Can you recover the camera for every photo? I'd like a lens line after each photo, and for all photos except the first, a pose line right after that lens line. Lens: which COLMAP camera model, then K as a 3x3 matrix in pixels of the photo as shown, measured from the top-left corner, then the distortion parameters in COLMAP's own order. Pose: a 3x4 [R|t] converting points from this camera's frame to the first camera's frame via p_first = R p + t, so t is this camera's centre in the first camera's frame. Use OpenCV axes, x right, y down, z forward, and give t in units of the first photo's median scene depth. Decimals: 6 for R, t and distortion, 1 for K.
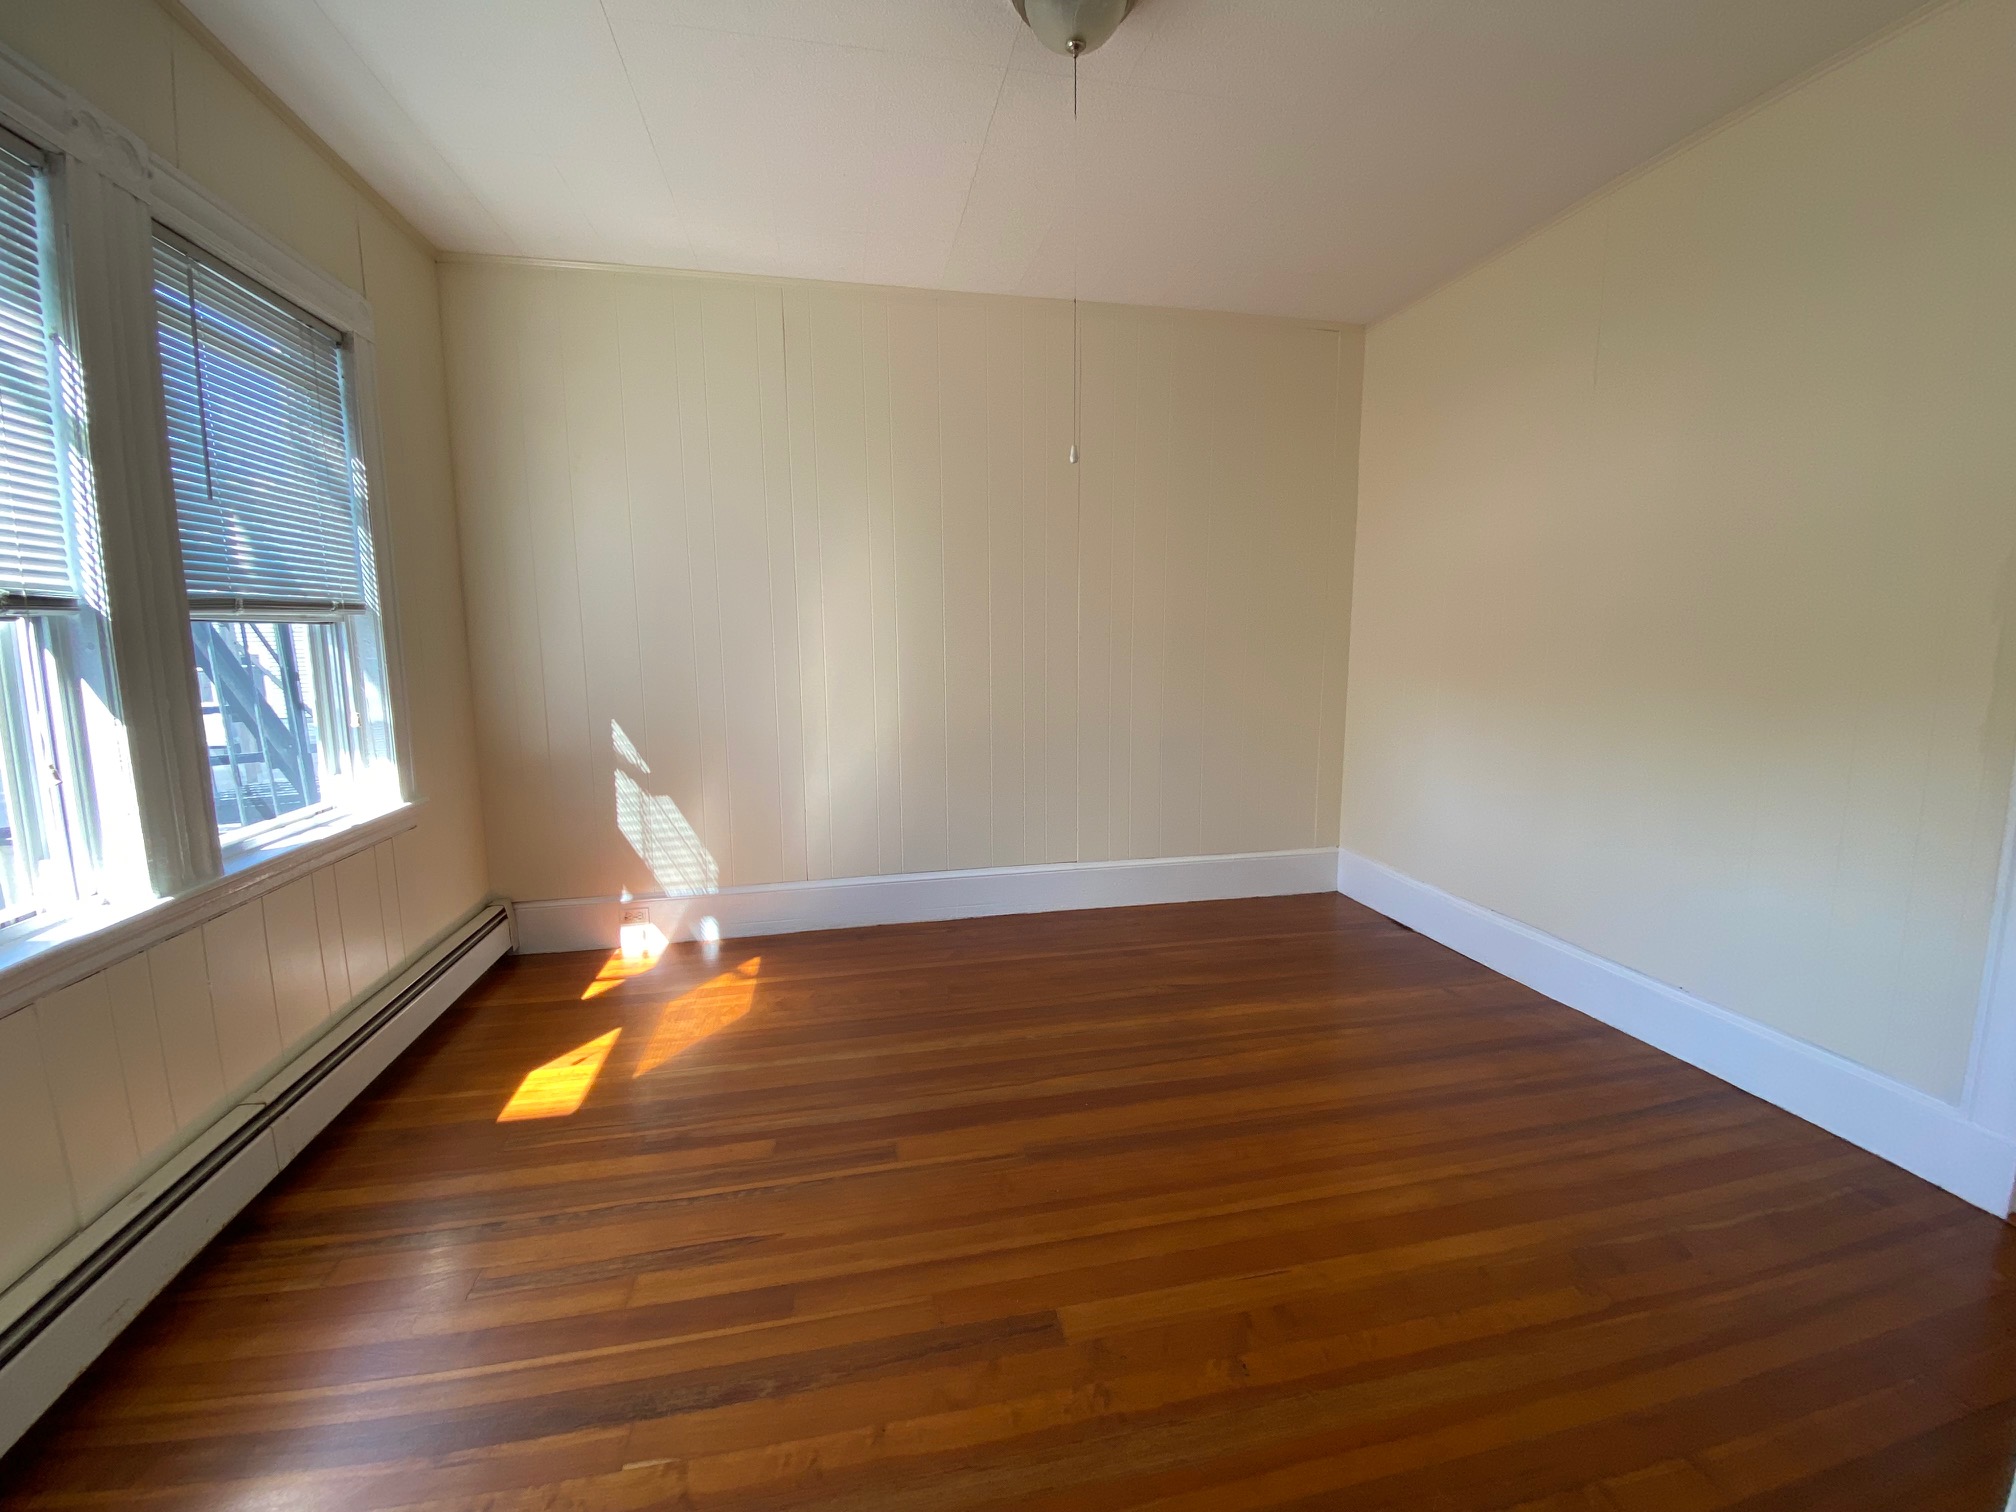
lens RADIAL K [[799.6, 0, 1010.4], [0, 799.6, 755.3], [0, 0, 1]] dist [0.049952, -0.036831]
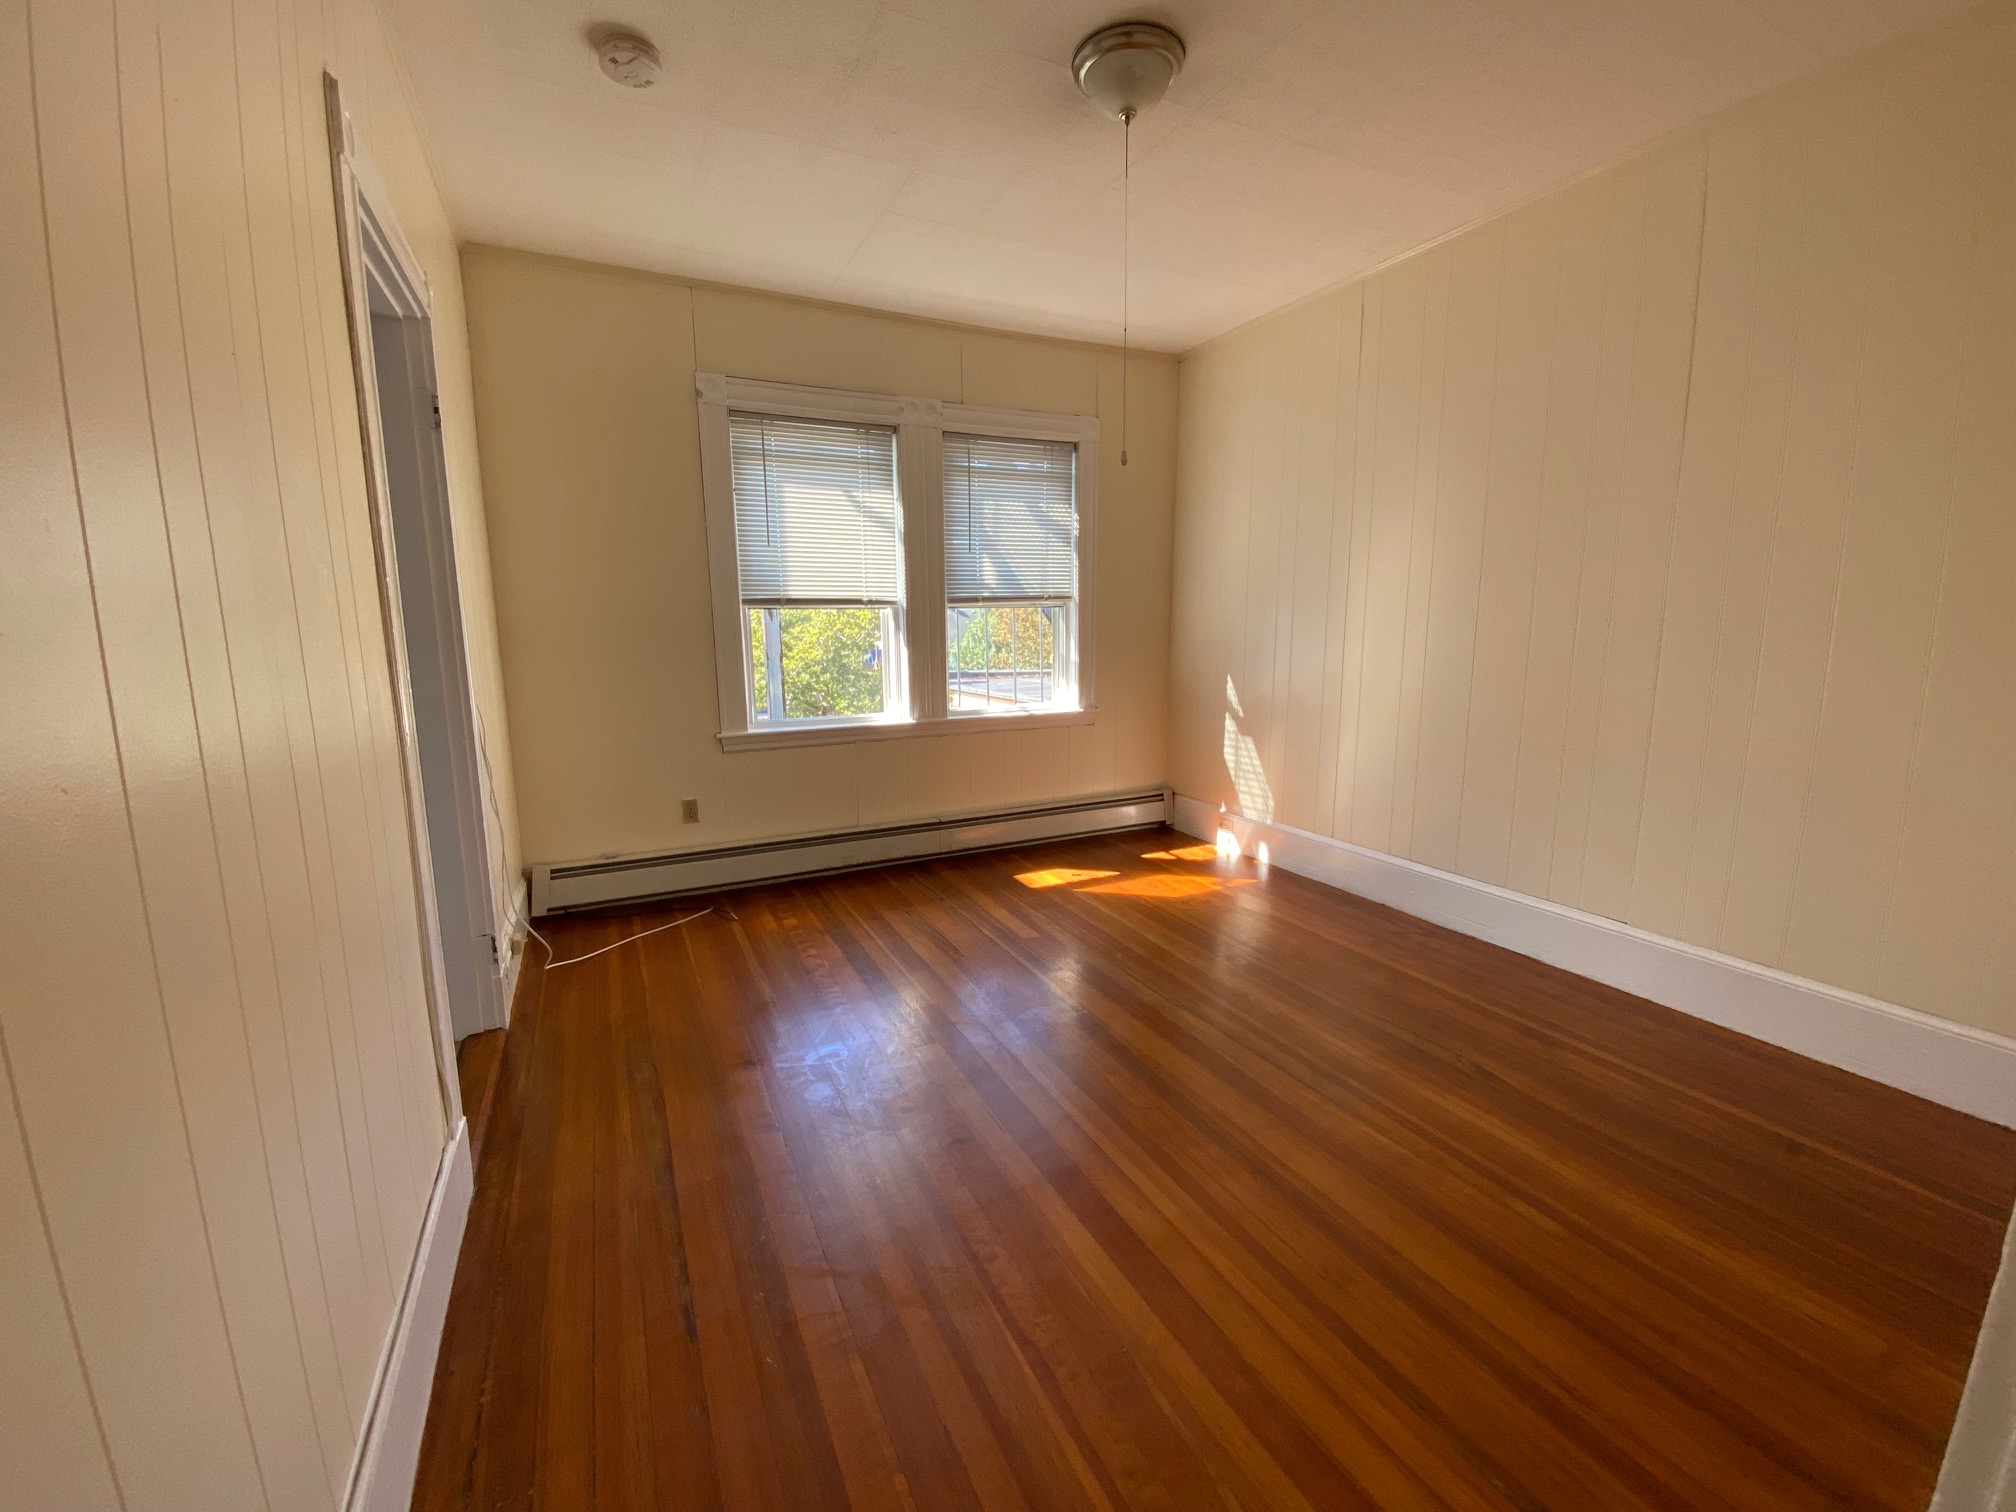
lens RADIAL K [[799.6, 0, 1010.4], [0, 799.6, 755.3], [0, 0, 1]] dist [0.049952, -0.036831]
pose [[0.258963, 0.166909, -0.951357, 0.682873], [-0.129002, 0.982109, 0.137189, -0.046728], [0.957234, 0.087200, 0.275861, 0.300084]]
